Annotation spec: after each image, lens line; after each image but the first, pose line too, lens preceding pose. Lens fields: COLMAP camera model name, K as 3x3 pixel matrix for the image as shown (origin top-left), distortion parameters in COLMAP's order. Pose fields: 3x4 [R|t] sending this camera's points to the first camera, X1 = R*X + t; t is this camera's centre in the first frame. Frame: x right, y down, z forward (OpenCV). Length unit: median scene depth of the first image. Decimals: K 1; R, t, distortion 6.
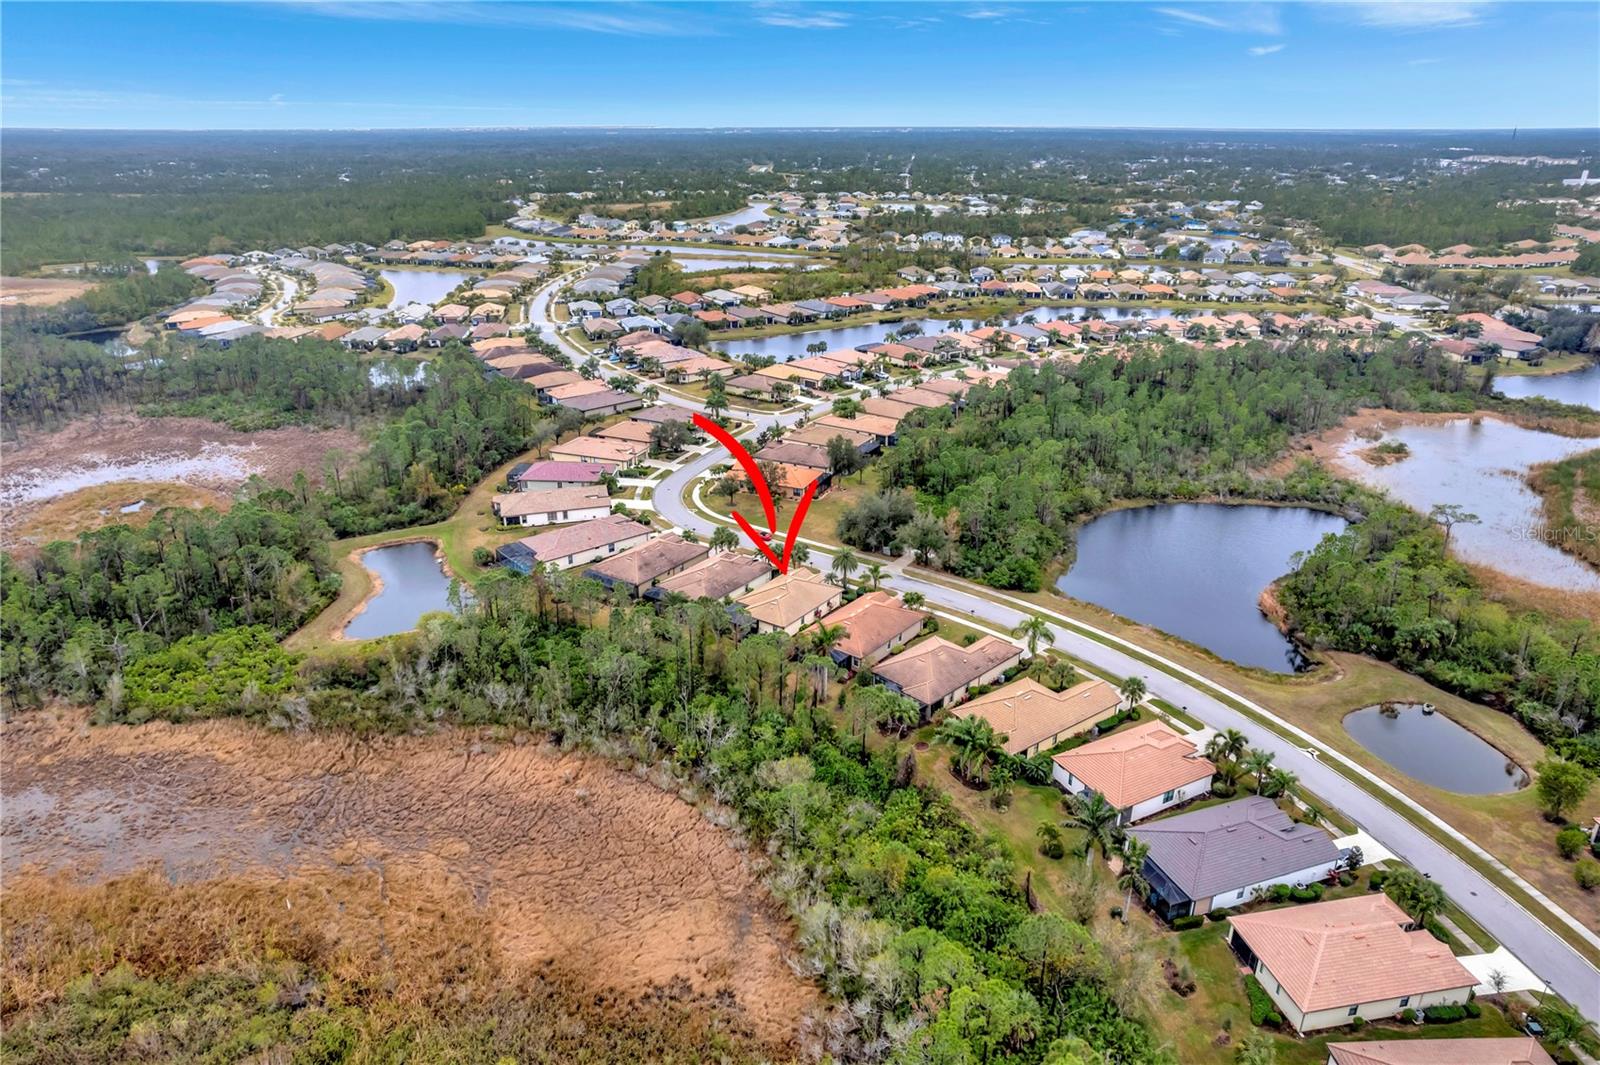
lens RADIAL K [[1030.9, 0, 800.0], [0, 1030.9, 532.5], [0, 0, 1]] dist [-0.002143, 0.000331]
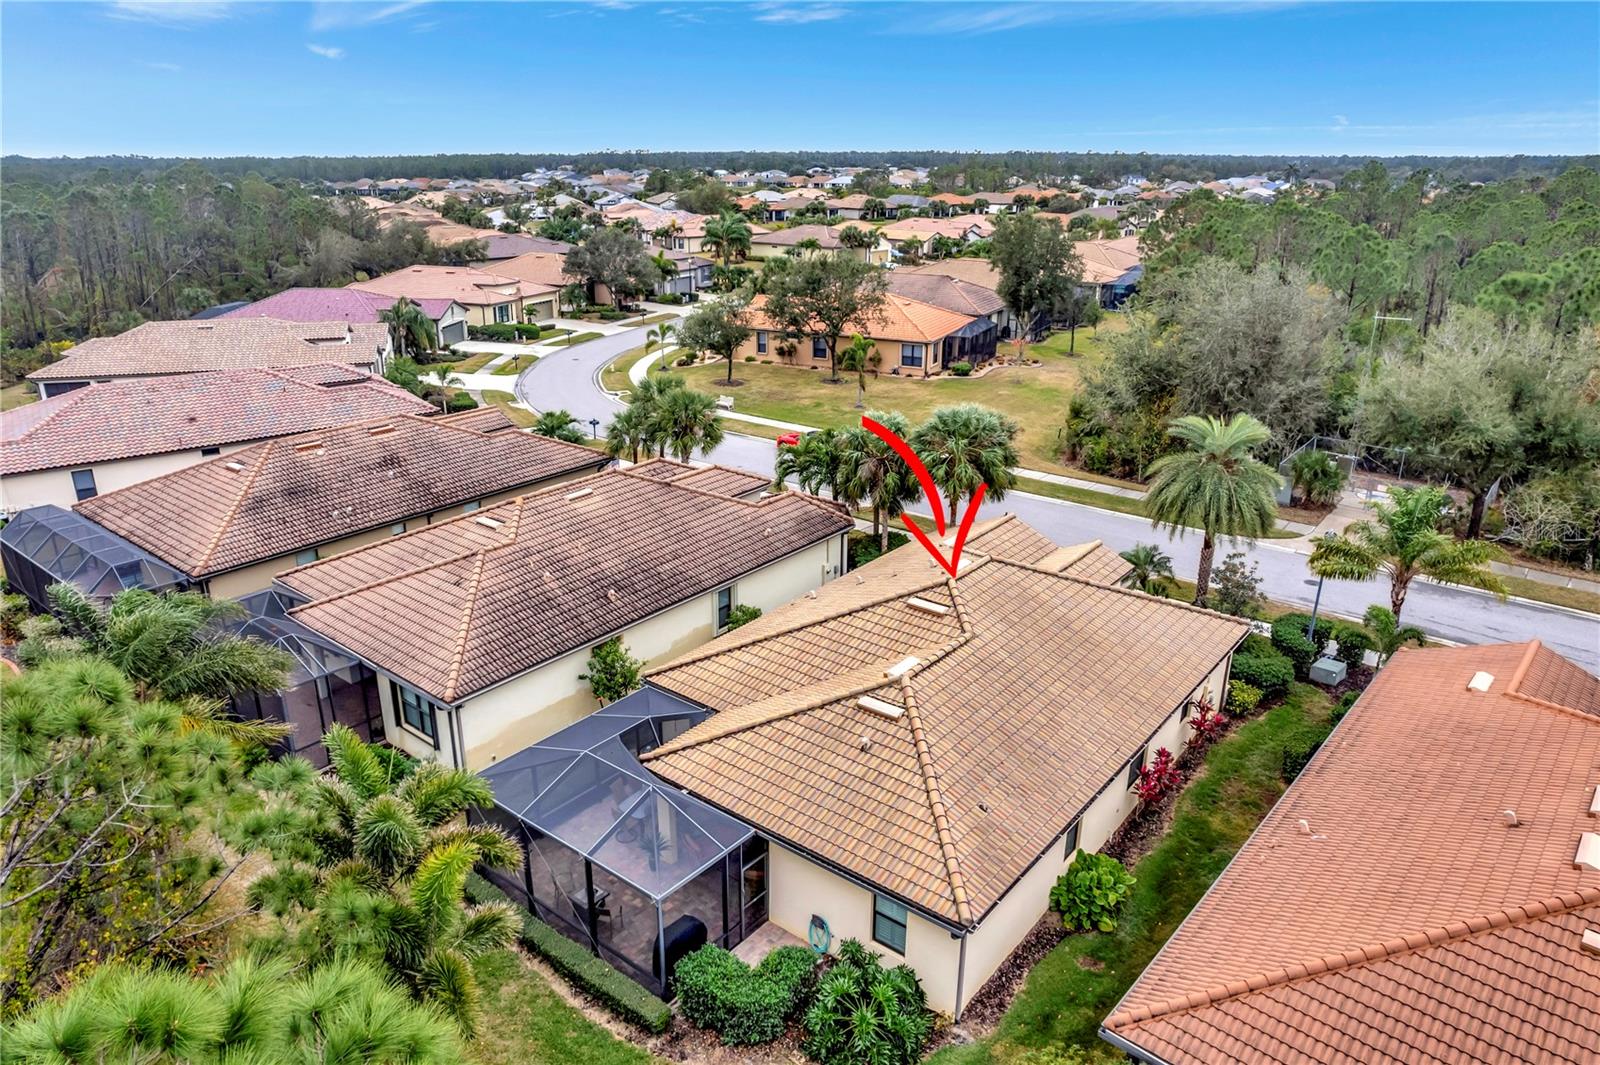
lens RADIAL K [[1030.9, 0, 800.0], [0, 1030.9, 532.5], [0, 0, 1]] dist [-0.002143, 0.000331]
pose [[0.998409, 0.023377, -0.051313, -0.024655], [-0.025300, 0.998990, -0.037145, 0.041833], [0.050392, 0.038384, 0.997992, 0.718288]]
